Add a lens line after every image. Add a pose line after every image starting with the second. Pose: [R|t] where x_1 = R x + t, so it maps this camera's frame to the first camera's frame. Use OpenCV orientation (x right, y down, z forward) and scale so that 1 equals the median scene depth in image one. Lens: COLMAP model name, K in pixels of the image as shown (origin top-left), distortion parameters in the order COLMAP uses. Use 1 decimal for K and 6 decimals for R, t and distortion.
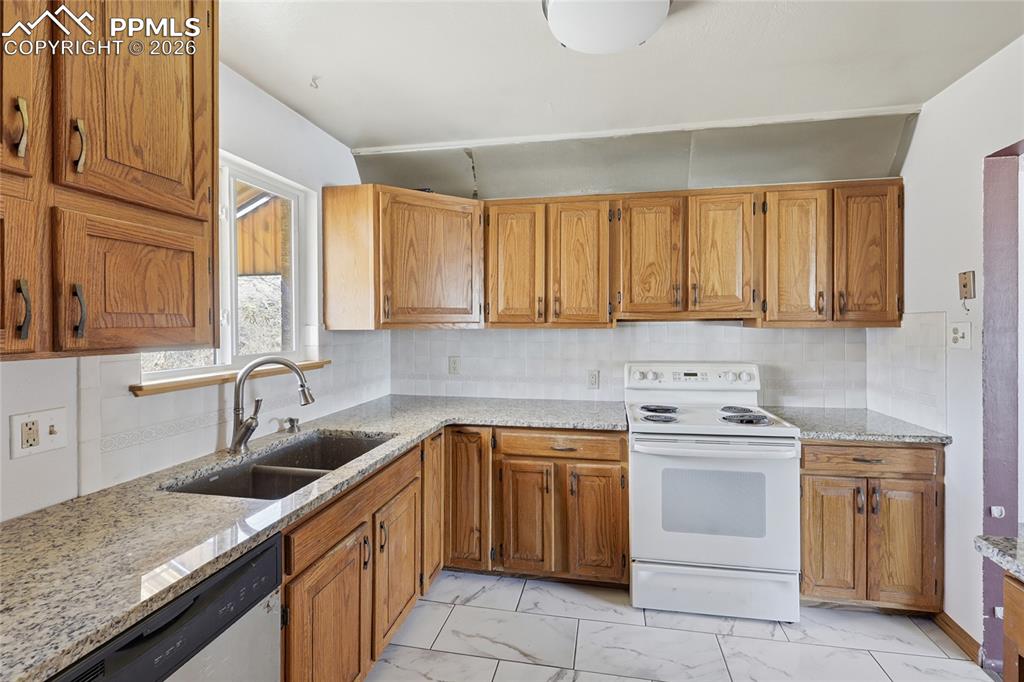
lens RADIAL K [[446.1, 0, 515.8], [0, 446.1, 326.0], [0, 0, 1]] dist [-0.001153, -0.000084]
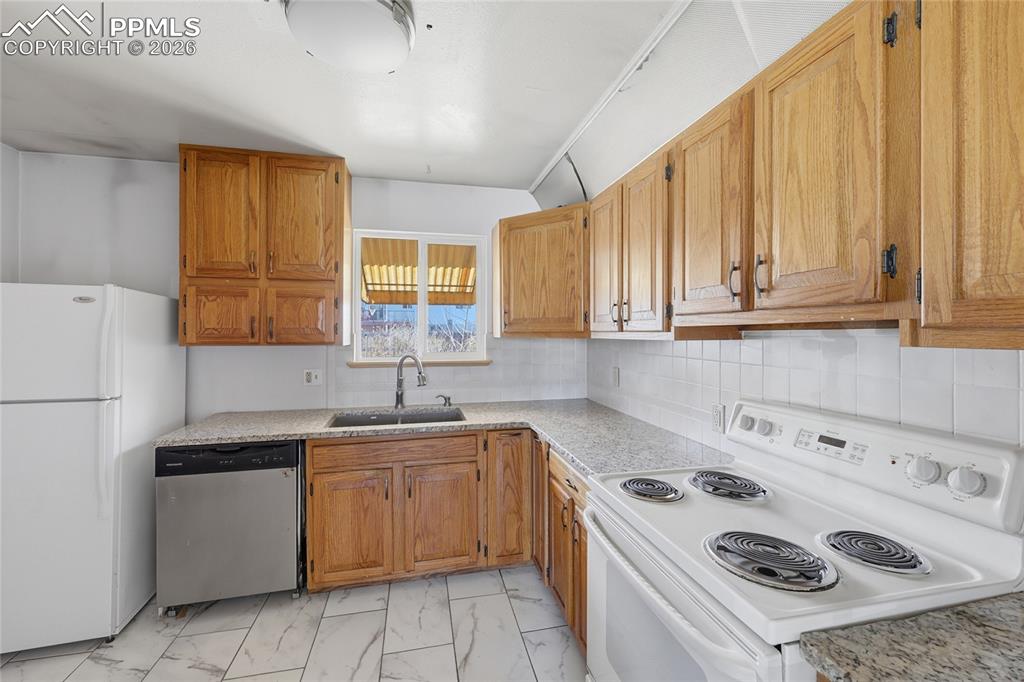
lens RADIAL K [[418.6, 0, 513.0], [0, 418.6, 332.4], [0, 0, 1]] dist [-0.000183, -0.000067]
pose [[0.388650, 0.001713, -0.921384, 0.861075], [-0.005594, 0.999984, -0.000501, -0.006005], [0.921368, 0.005349, 0.388654, 0.661480]]
